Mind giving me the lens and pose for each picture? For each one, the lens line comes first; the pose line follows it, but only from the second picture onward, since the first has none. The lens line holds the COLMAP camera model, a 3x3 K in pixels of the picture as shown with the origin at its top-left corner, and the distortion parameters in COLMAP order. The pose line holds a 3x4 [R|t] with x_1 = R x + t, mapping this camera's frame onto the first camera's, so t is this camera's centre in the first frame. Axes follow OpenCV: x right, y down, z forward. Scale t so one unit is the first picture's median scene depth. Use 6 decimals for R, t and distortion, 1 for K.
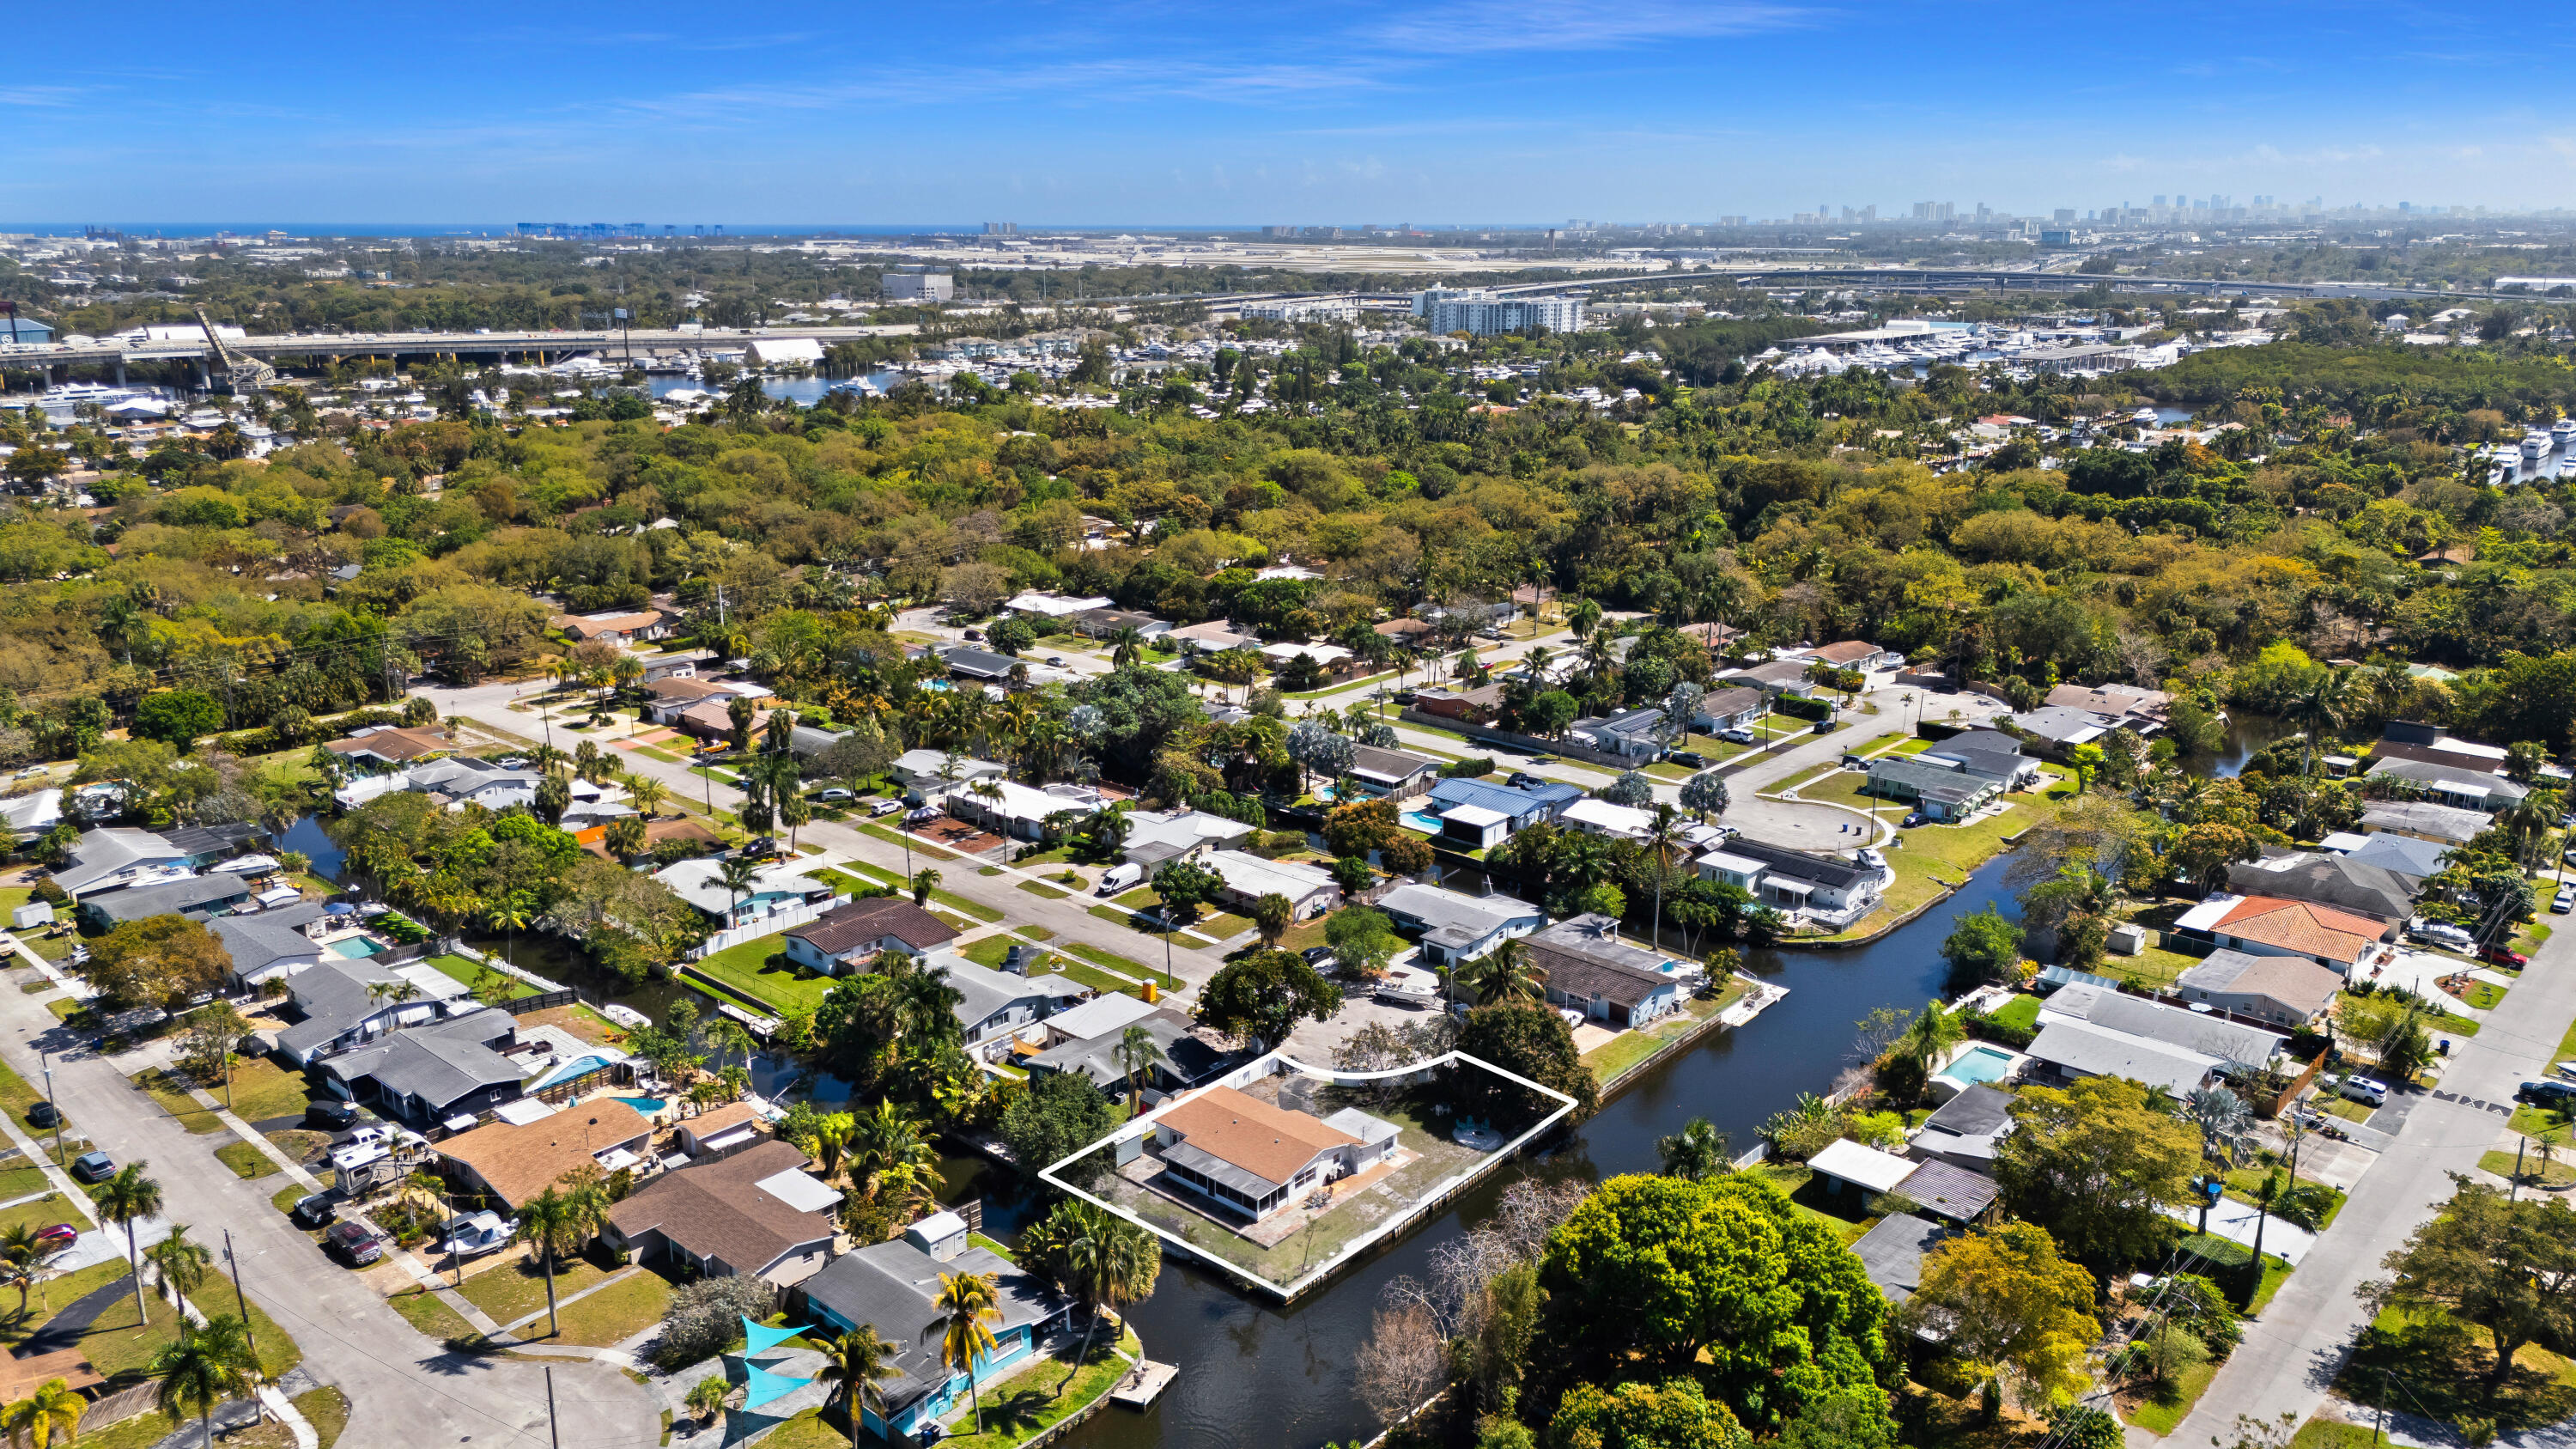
lens RADIAL K [[1840.7, 0, 1288.0], [0, 1840.7, 724.5], [0, 0, 1]] dist [0.063191, -0.002278]
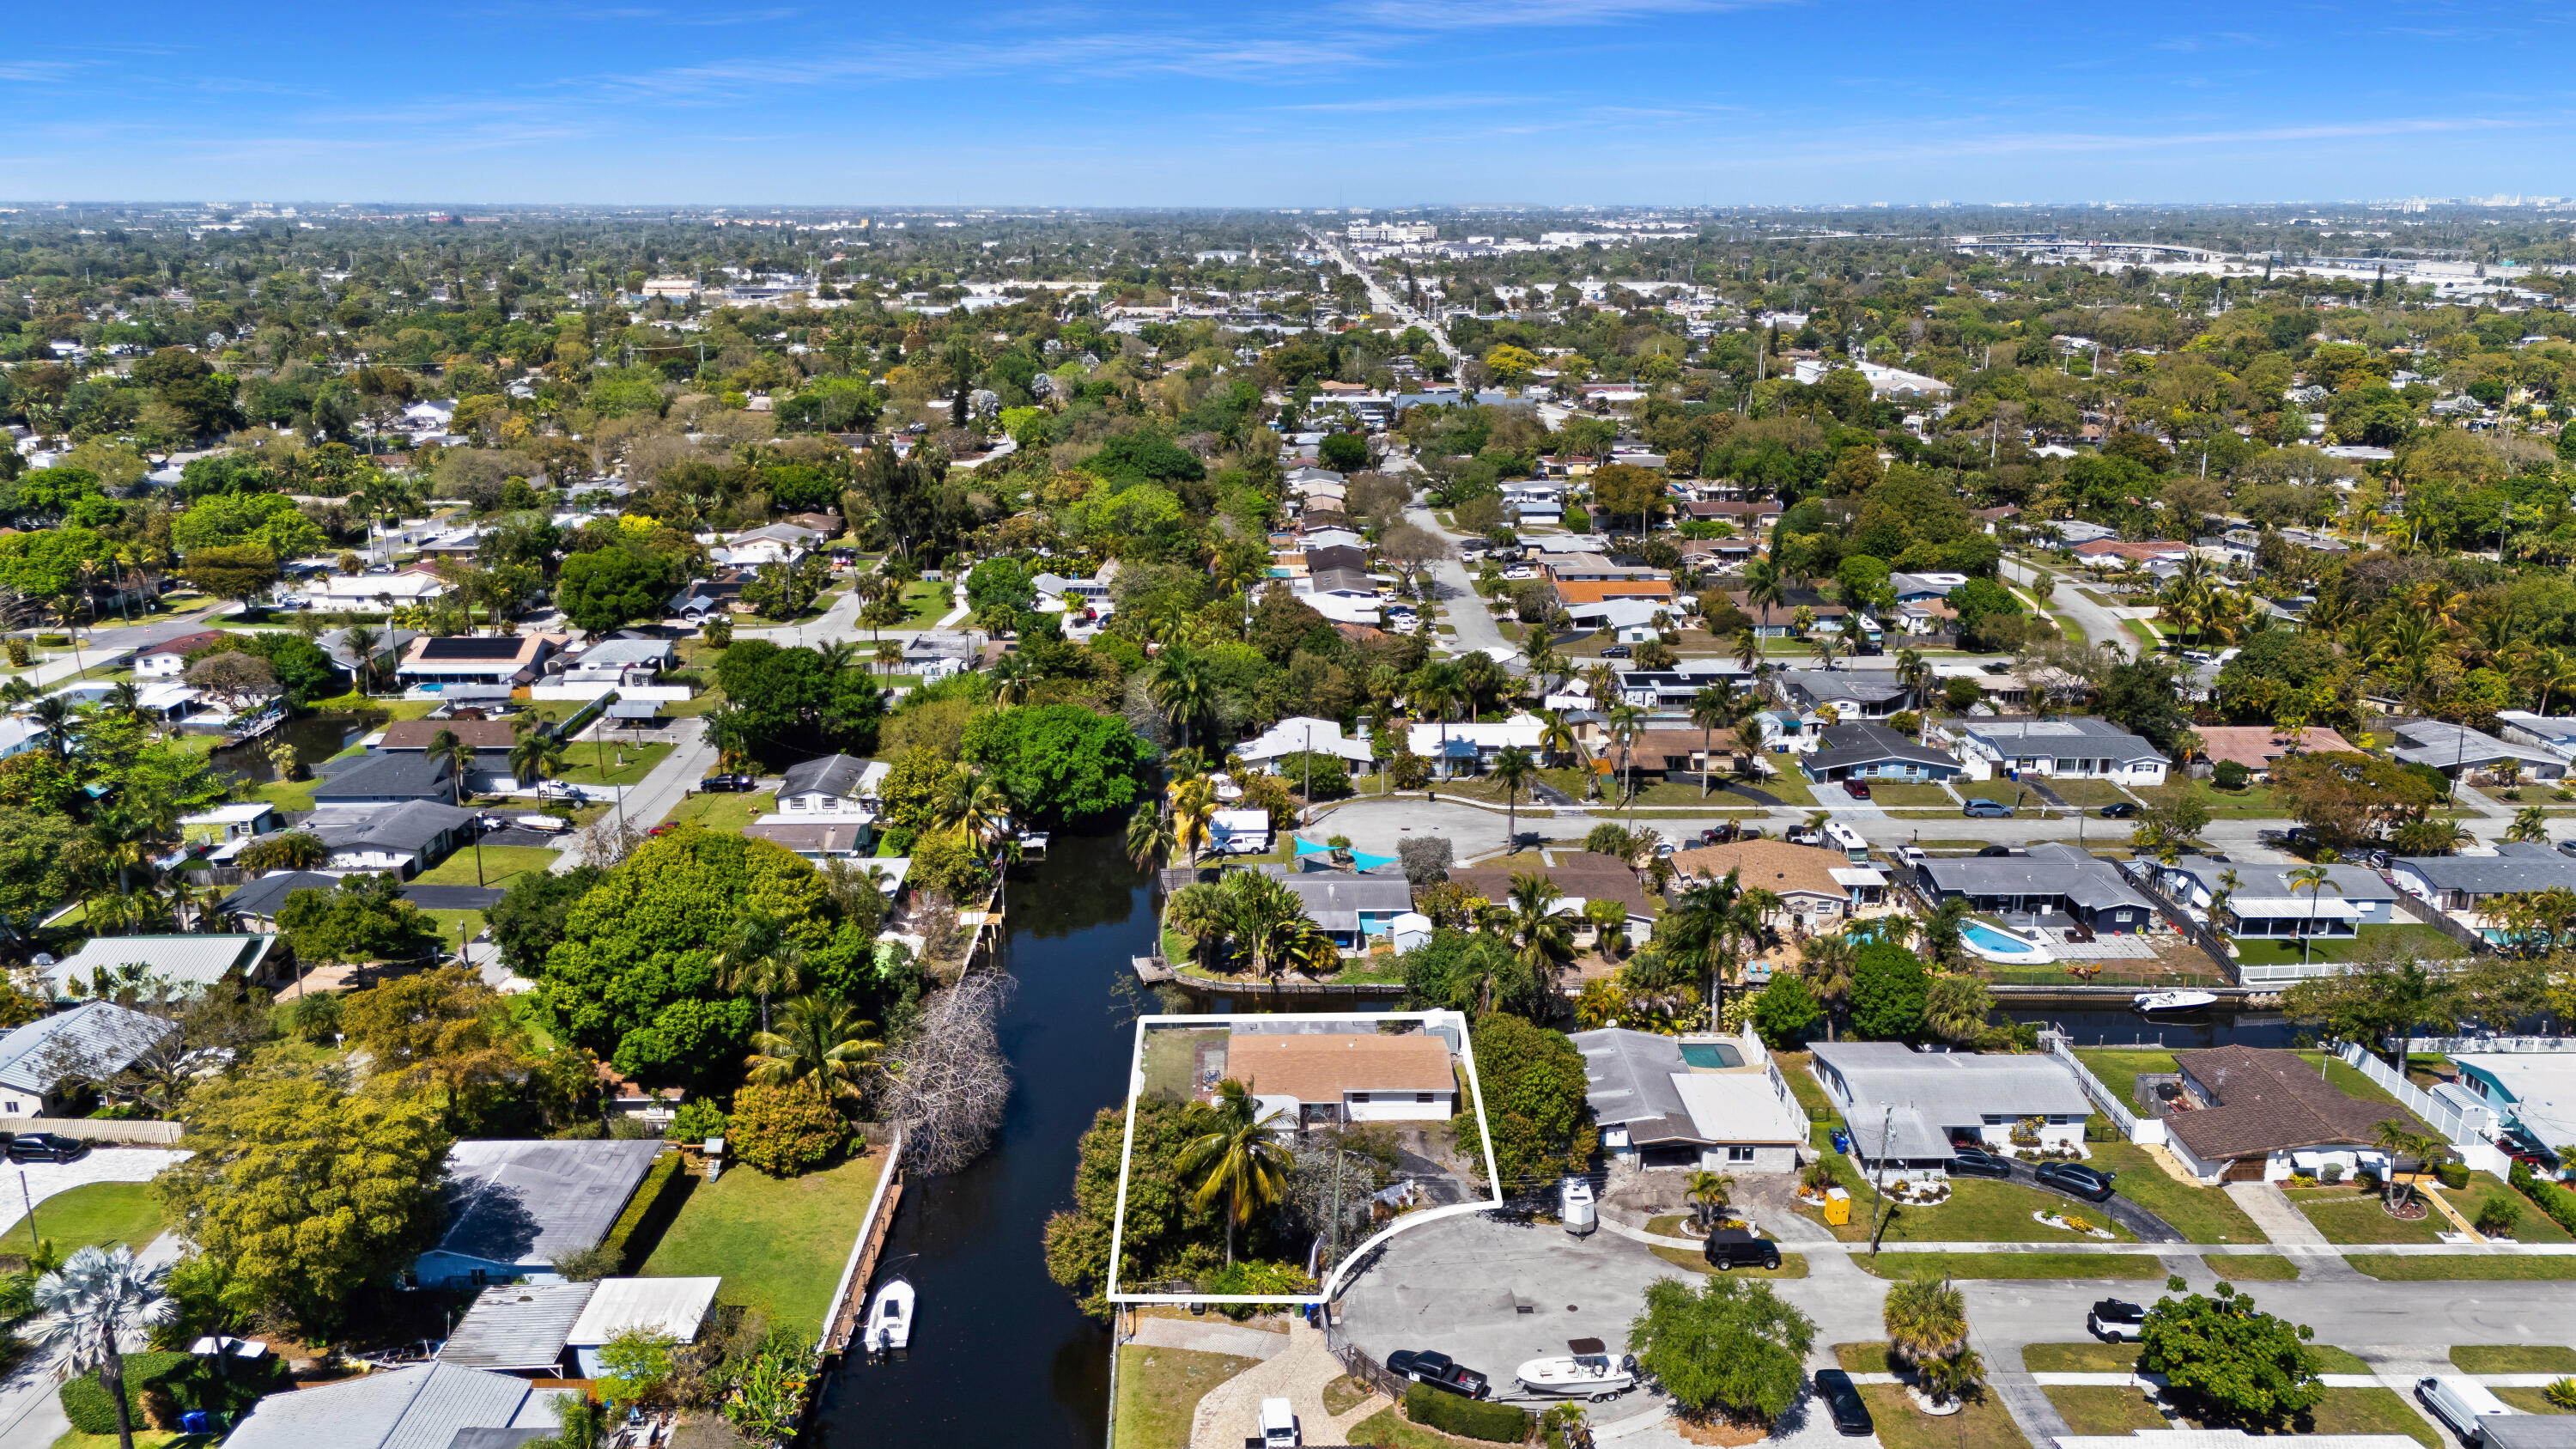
lens RADIAL K [[1900.7, 0, 1273.0], [0, 1900.7, 735.5], [0, 0, 1]] dist [0.070877, -0.065948]
pose [[-0.743735, 0.181091, -0.643479, 0.375265], [-0.168093, 0.881013, 0.442222, -0.206378], [0.646996, 0.437060, -0.624800, 1.020573]]
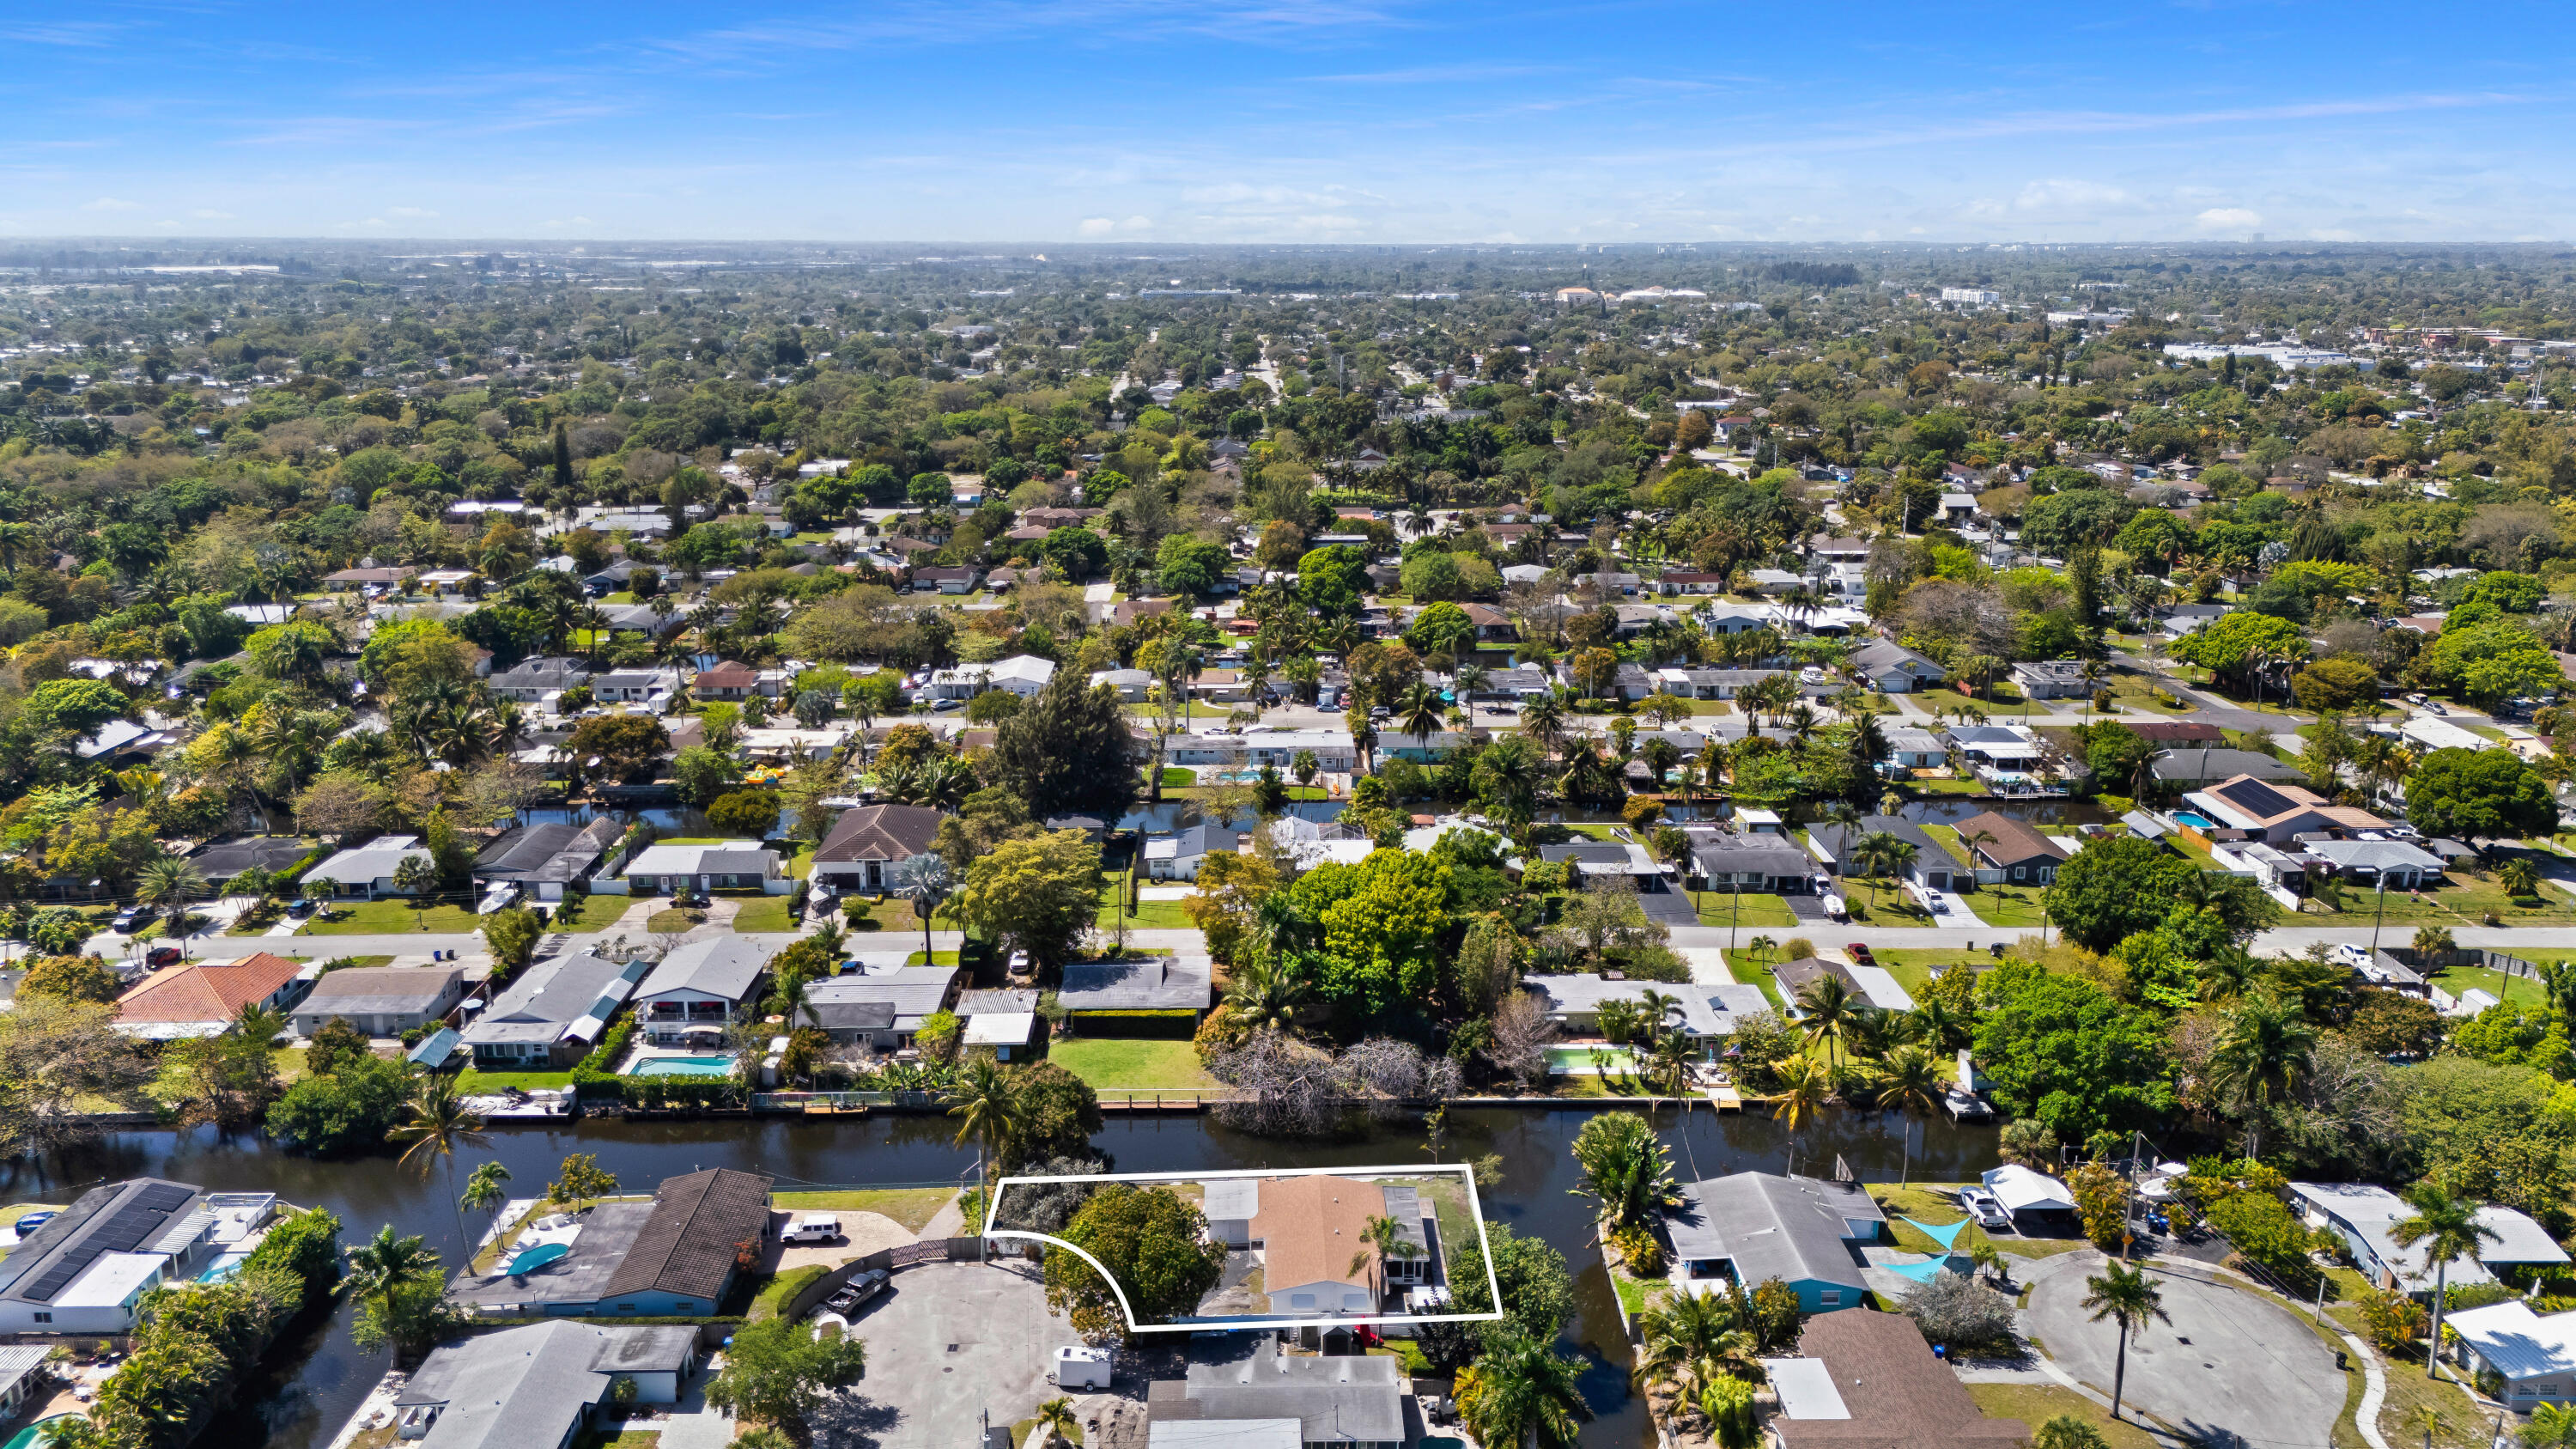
lens RADIAL K [[1900.7, 0, 1273.0], [0, 1900.7, 735.5], [0, 0, 1]] dist [0.070877, -0.065948]
pose [[-0.663993, -0.188648, 0.723550, -0.442769], [0.186978, 0.895020, 0.404942, -0.257894], [-0.723983, 0.404167, -0.559014, 0.996879]]
